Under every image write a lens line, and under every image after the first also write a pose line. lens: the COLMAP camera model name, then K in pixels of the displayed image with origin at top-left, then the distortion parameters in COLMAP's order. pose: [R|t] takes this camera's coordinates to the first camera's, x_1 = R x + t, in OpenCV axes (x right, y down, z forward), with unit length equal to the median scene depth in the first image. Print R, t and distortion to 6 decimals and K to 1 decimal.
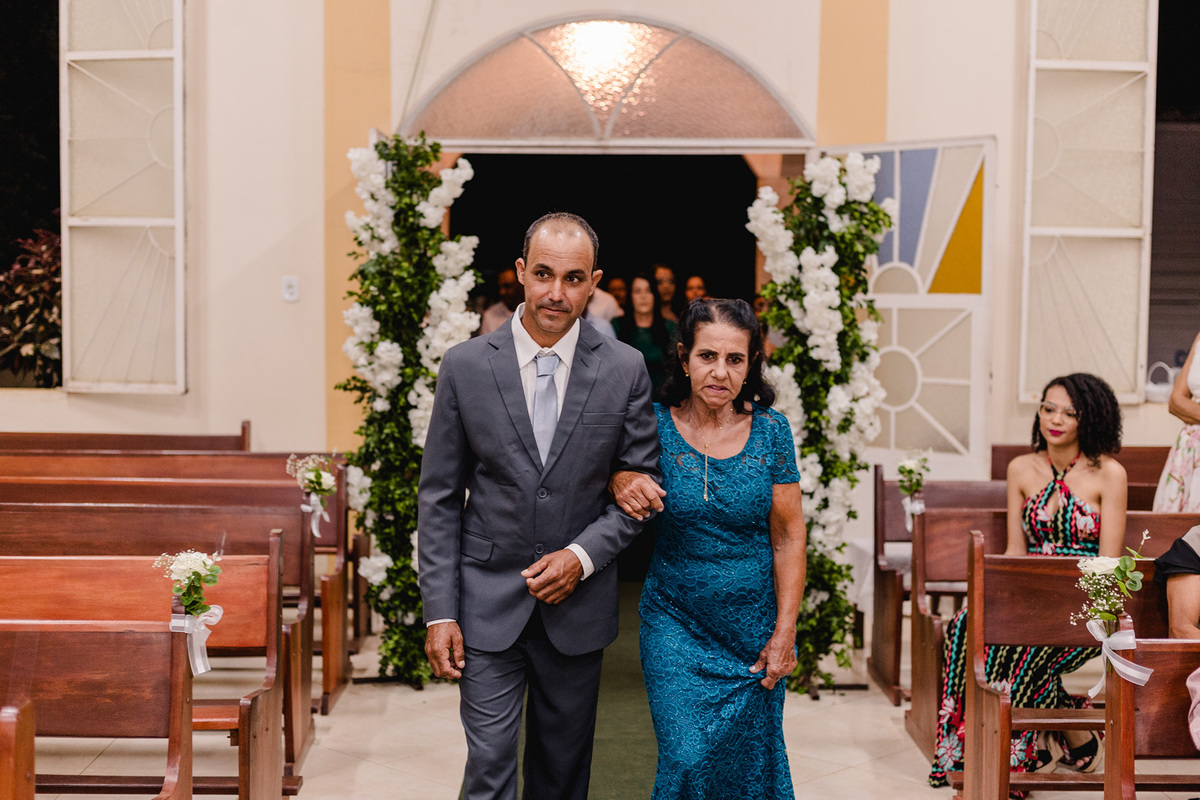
lens RADIAL K [[1748.5, 0, 595.3], [0, 1748.5, 404.8], [0, 0, 1]] dist [0.053927, 0.000000]
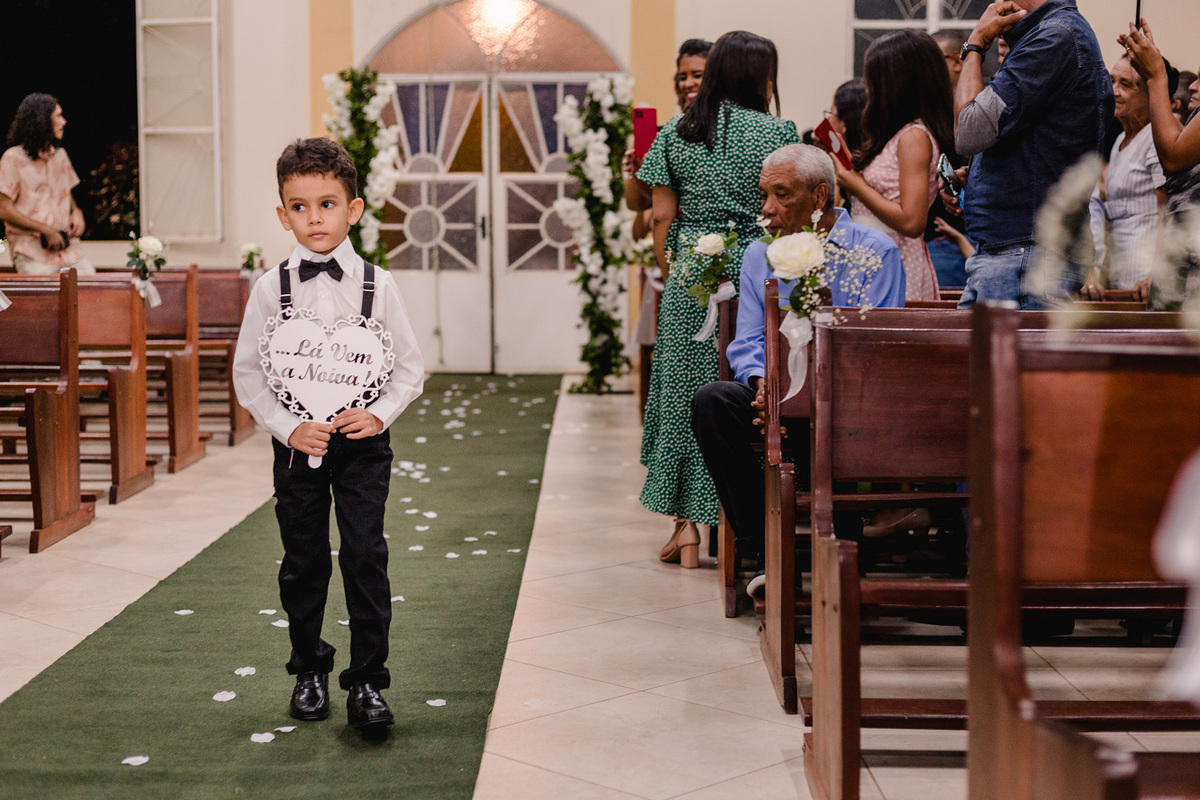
lens RADIAL K [[1748.5, 0, 604.8], [0, 1748.5, 405.0], [0, 0, 1]] dist [0.053927, 0.000000]
pose [[0.999949, -0.008709, 0.005188, 0.119368], [0.008603, 0.999760, 0.020127, 0.140096], [-0.005362, -0.020081, 0.999784, -0.699049]]
